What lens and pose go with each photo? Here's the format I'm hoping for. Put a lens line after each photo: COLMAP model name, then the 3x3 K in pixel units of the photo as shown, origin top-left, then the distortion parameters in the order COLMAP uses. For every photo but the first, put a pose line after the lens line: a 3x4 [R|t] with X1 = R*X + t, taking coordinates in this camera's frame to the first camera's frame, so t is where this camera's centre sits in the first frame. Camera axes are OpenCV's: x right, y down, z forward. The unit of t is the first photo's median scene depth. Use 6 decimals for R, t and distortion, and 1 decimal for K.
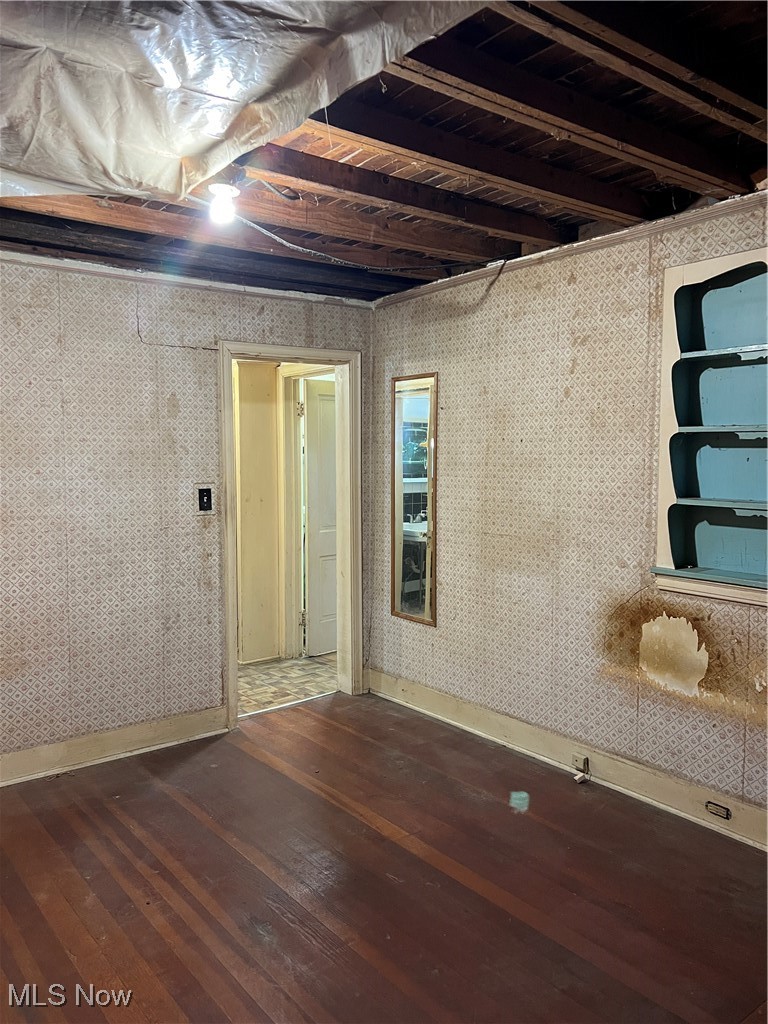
lens RADIAL K [[780.5, 0, 372.9], [0, 780.5, 509.3], [0, 0, 1]] dist [0.077281, -0.030145]
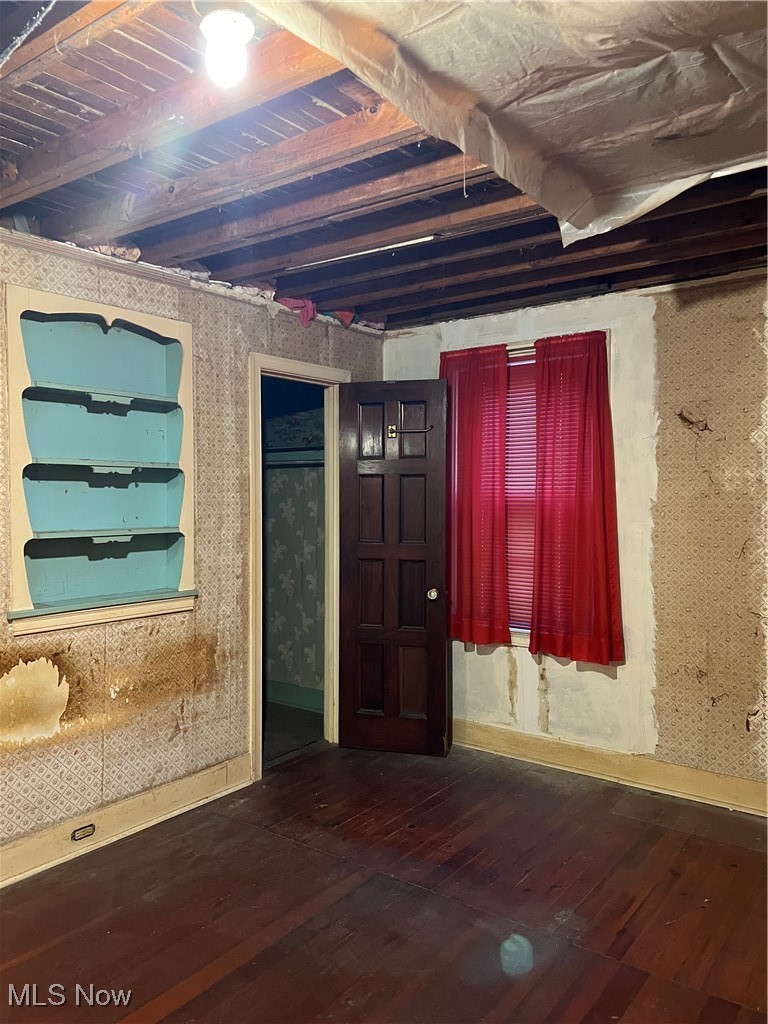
lens RADIAL K [[780.5, 0, 374.5], [0, 780.5, 513.0], [0, 0, 1]] dist [0.077281, -0.030145]
pose [[-0.263133, -0.022133, 0.964506, -0.642598], [0.068790, 0.996762, 0.041641, -0.049864], [-0.962304, 0.077305, -0.260759, 0.869230]]
